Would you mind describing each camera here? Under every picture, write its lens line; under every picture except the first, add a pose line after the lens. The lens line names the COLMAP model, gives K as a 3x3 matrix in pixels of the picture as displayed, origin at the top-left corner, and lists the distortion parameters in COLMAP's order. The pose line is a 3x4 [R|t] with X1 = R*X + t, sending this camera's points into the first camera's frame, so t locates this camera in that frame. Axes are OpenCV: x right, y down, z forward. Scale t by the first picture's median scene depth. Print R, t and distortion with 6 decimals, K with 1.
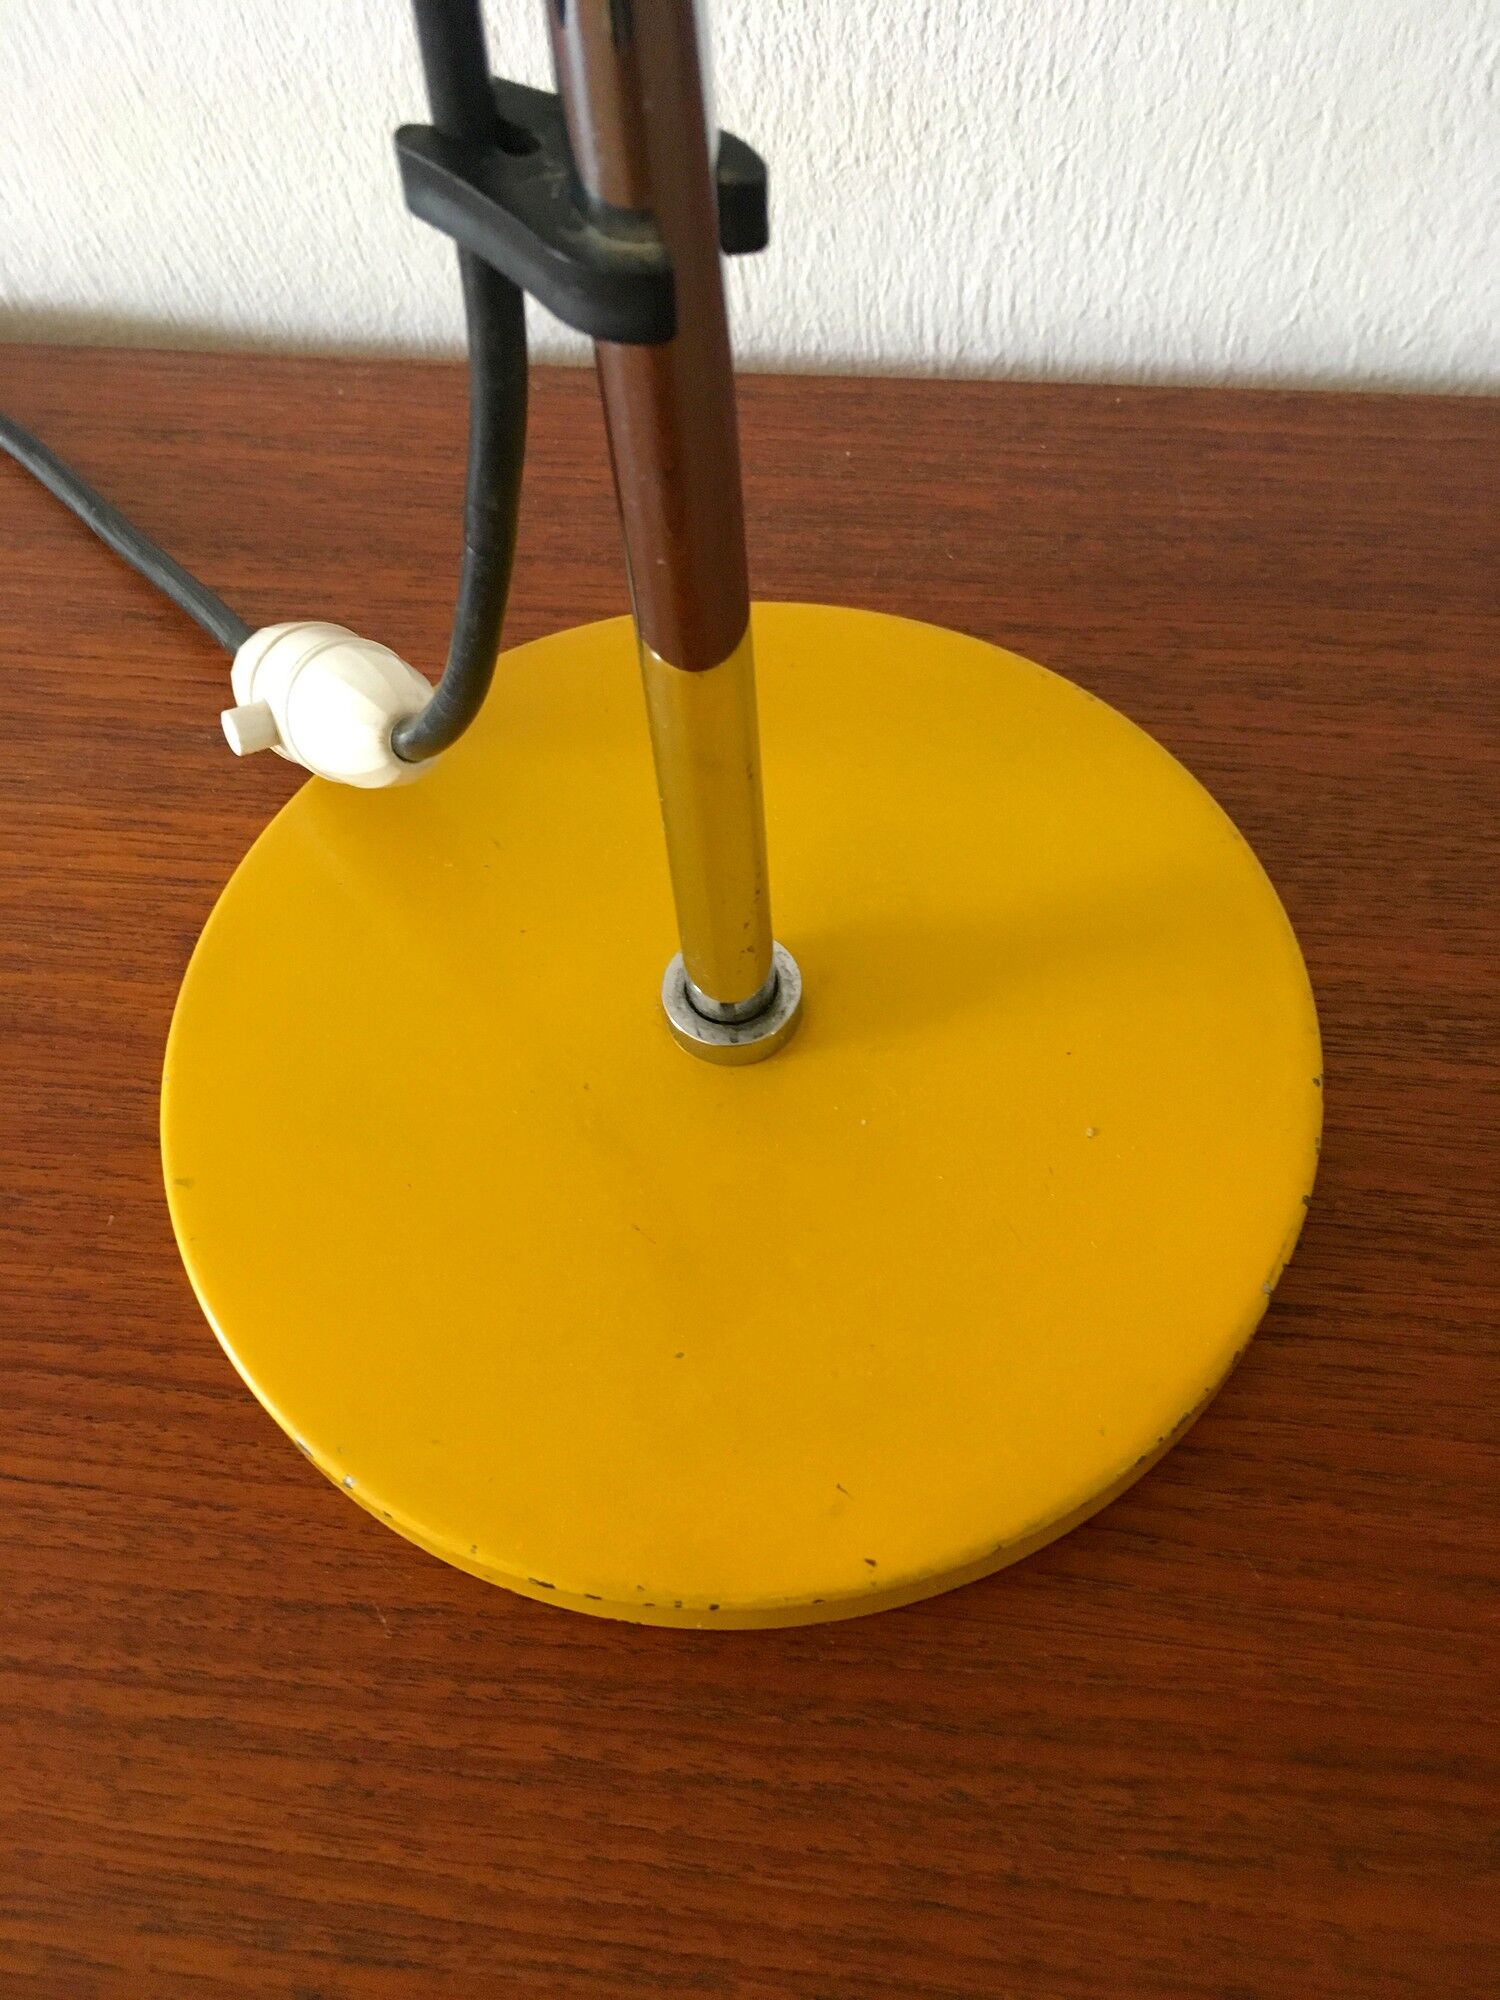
lens RADIAL K [[1737.4, 0, 738.7], [0, 1737.4, 1004.4], [0, 0, 1]] dist [0.078125, -0.139448]
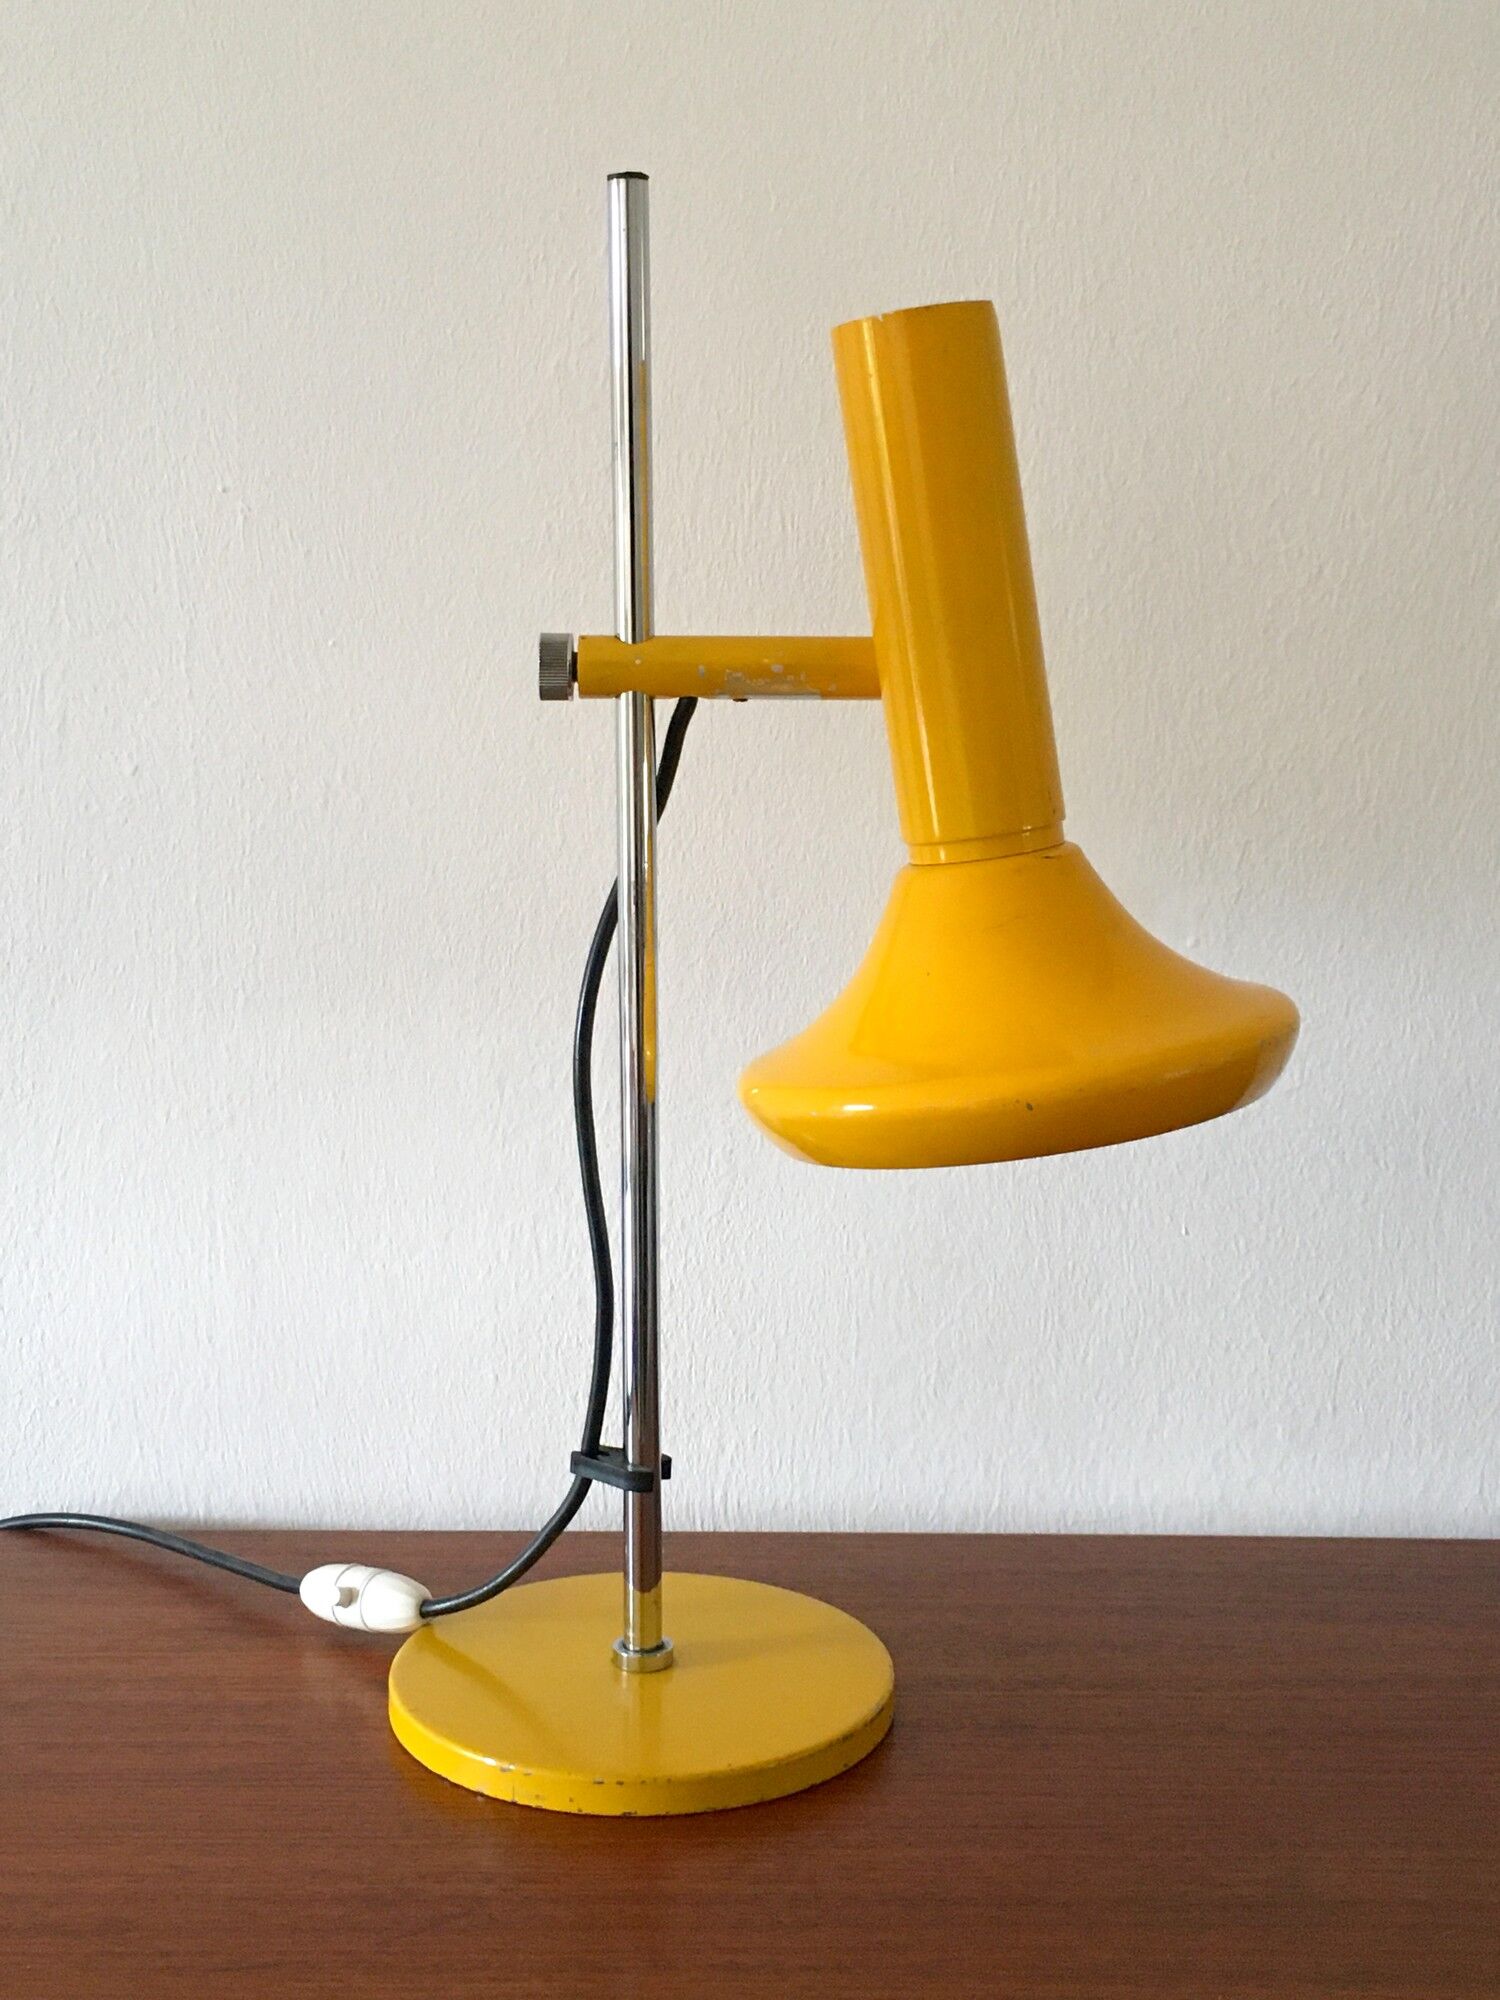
lens RADIAL K [[2687.7, 0, 733.8], [0, 2687.7, 1001.5], [0, 0, 1]] dist [0.042681, 0.000000]
pose [[0.990210, 0.038958, 0.134040, -0.386697], [0.075796, 0.656298, -0.750685, 2.084666], [-0.117215, 0.753495, 0.646920, -1.936291]]
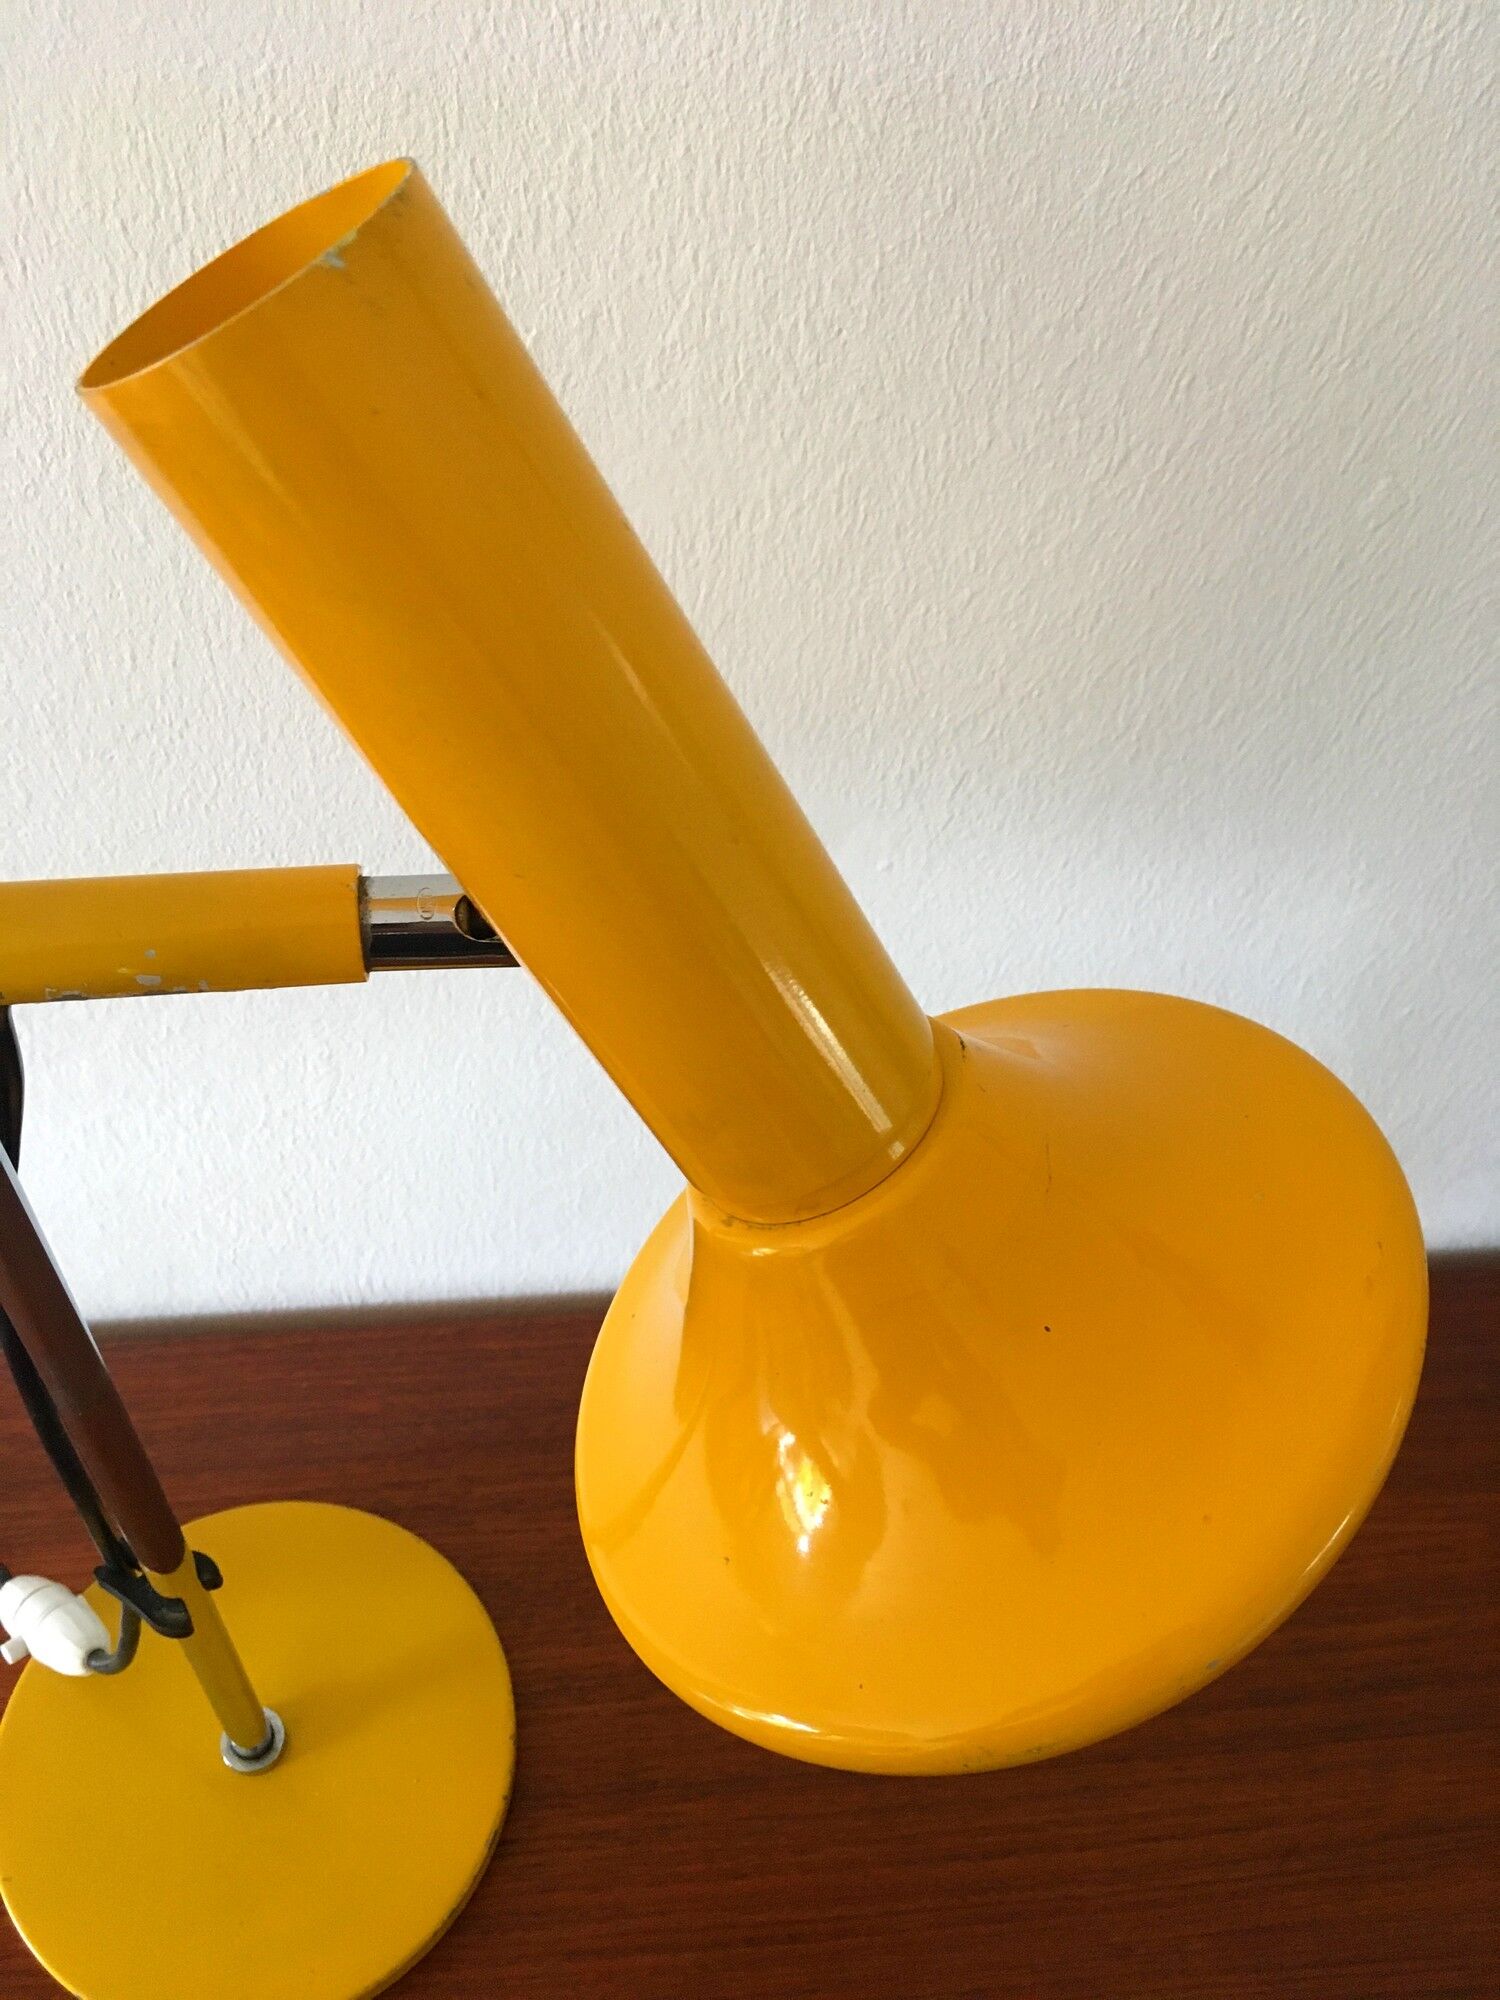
lens RADIAL K [[1737.4, 0, 744.6], [0, 1737.4, 1002.1], [0, 0, 1]] dist [0.078125, -0.139448]
pose [[0.970453, -0.097445, 0.220738, 0.198648], [0.125938, 0.984887, -0.118897, -0.580754], [-0.205816, 0.143184, 0.968059, -1.425982]]
